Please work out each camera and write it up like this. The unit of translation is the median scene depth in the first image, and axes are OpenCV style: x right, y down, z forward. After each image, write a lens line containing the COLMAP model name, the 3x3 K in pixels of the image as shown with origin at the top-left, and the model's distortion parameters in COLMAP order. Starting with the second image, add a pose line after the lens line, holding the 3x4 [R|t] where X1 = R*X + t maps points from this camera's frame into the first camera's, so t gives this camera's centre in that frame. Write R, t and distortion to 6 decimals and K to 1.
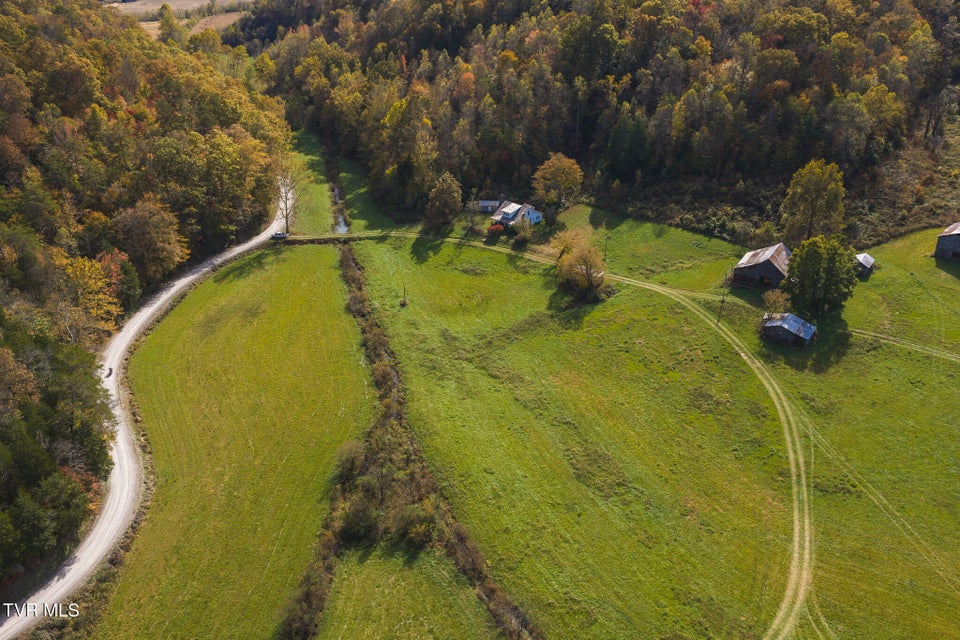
lens RADIAL K [[789.3, 0, 484.2], [0, 789.3, 323.5], [0, 0, 1]] dist [0.011531, -0.013923]
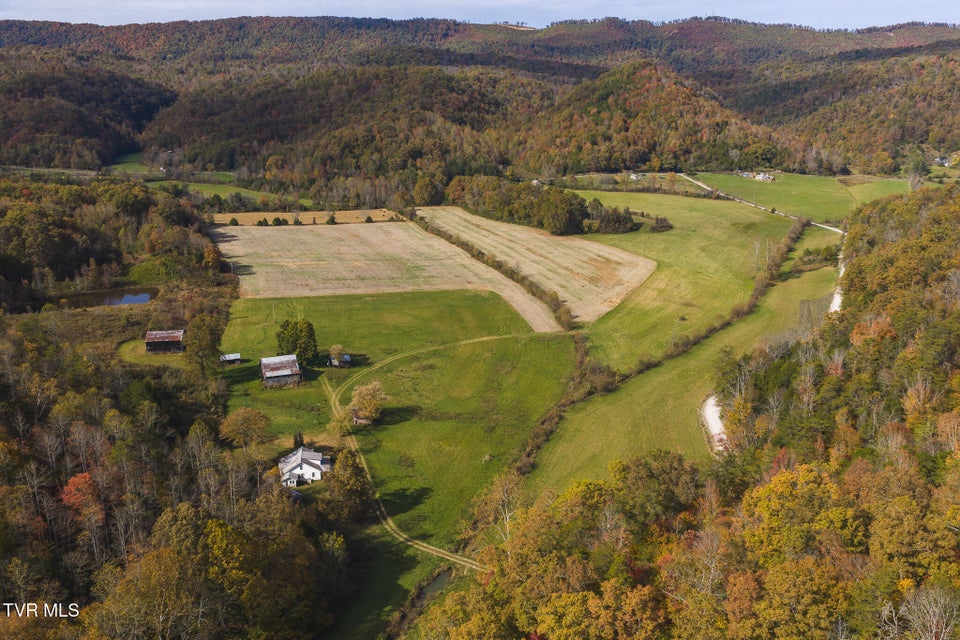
lens RADIAL K [[789.3, 0, 484.2], [0, 789.3, 323.5], [0, 0, 1]] dist [0.011531, -0.013923]
pose [[-0.816039, -0.160242, 0.555340, -0.623437], [0.270923, 0.742674, 0.612402, -0.780642], [-0.510569, 0.650198, -0.562638, 1.339345]]
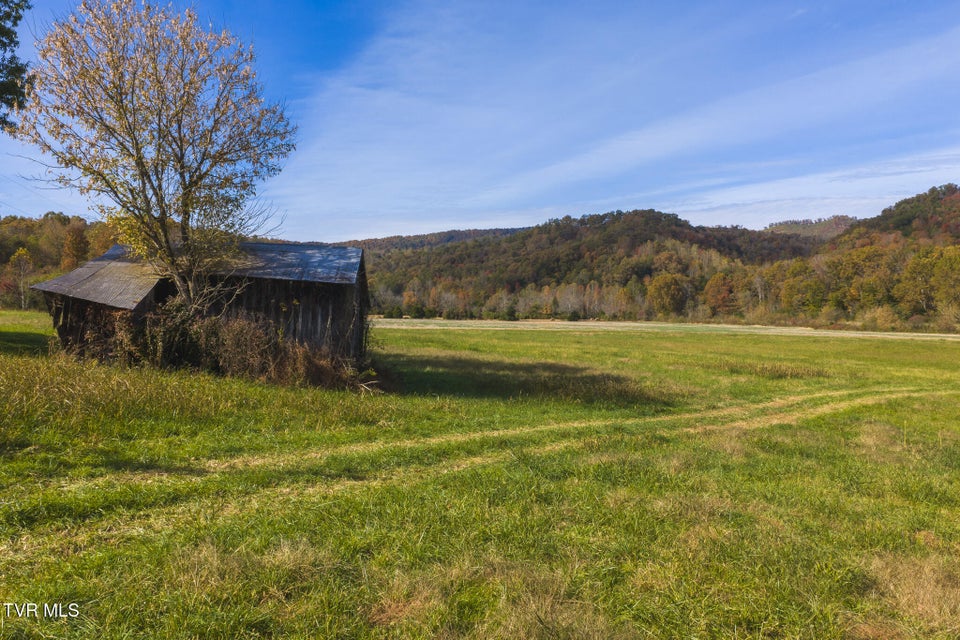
lens RADIAL K [[789.3, 0, 484.2], [0, 789.3, 323.5], [0, 0, 1]] dist [0.011531, -0.013923]
pose [[-0.649592, 0.005540, 0.760263, 0.197025], [0.359835, 0.883123, 0.301018, -0.011427], [-0.669738, 0.469108, -0.575663, 0.802918]]
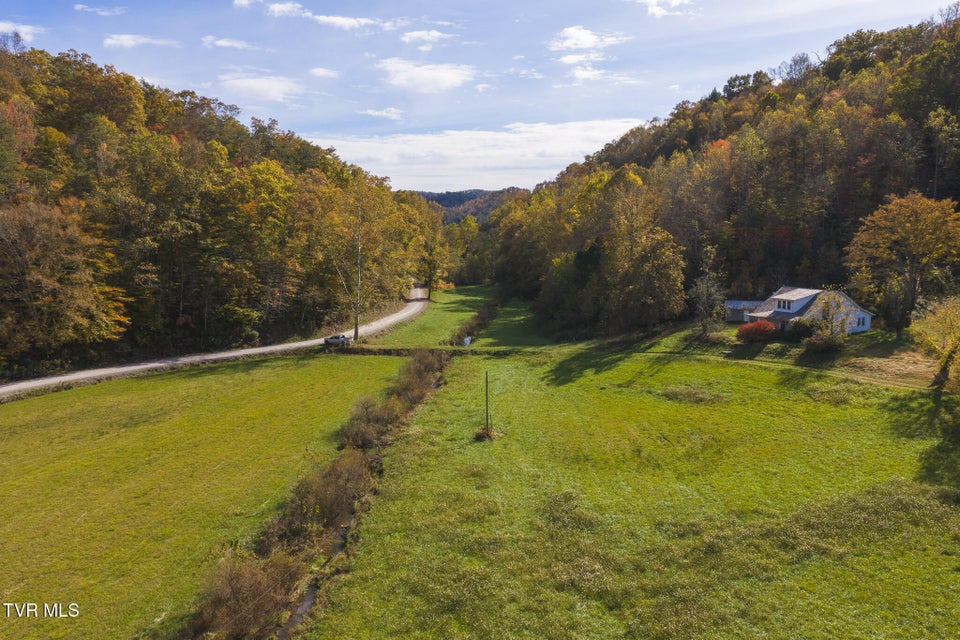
lens RADIAL K [[789.3, 0, 484.2], [0, 789.3, 323.5], [0, 0, 1]] dist [0.011531, -0.013923]
pose [[0.944332, 0.039597, -0.326603, 0.014910], [-0.149600, 0.935843, -0.319089, 0.038344], [0.293014, 0.350186, 0.889670, 0.570359]]
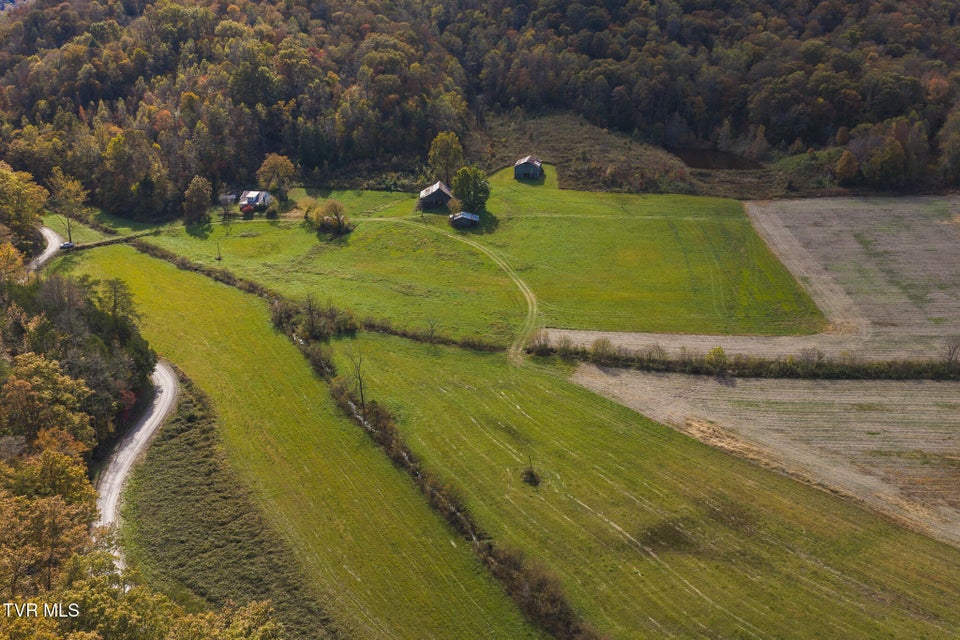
lens RADIAL K [[789.3, 0, 484.2], [0, 789.3, 323.5], [0, 0, 1]] dist [0.011531, -0.013923]
pose [[0.827431, -0.223958, 0.514977, -0.401654], [0.262484, 0.964934, -0.002103, 0.185103], [-0.496448, 0.136913, 0.857202, -0.363777]]
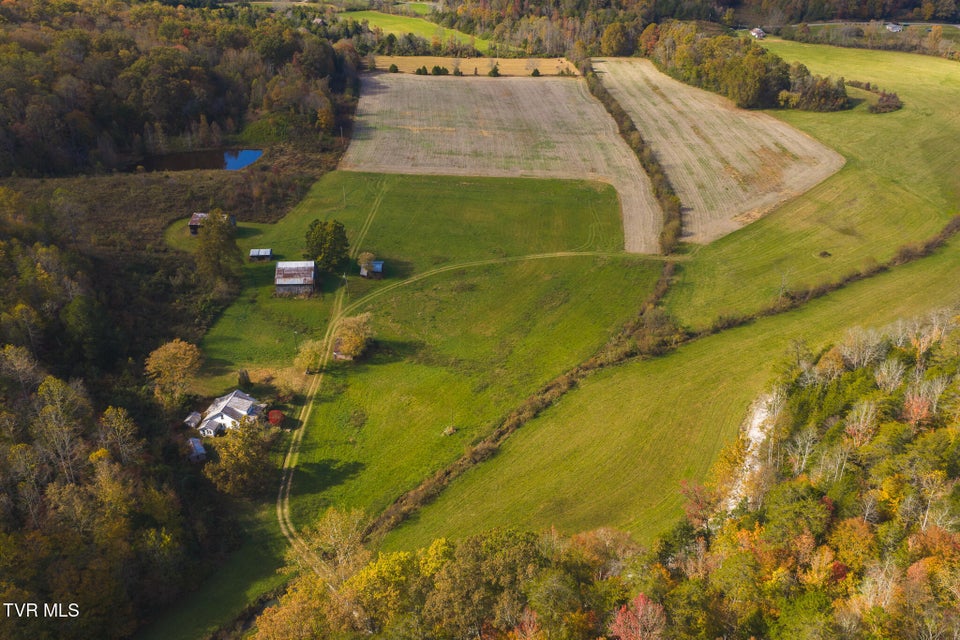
lens RADIAL K [[789.3, 0, 484.2], [0, 789.3, 323.5], [0, 0, 1]] dist [0.011531, -0.013923]
pose [[-0.583223, -0.382780, 0.716471, -0.688561], [0.384283, 0.647061, 0.658512, -0.660143], [-0.715665, 0.659387, -0.230285, 0.971166]]
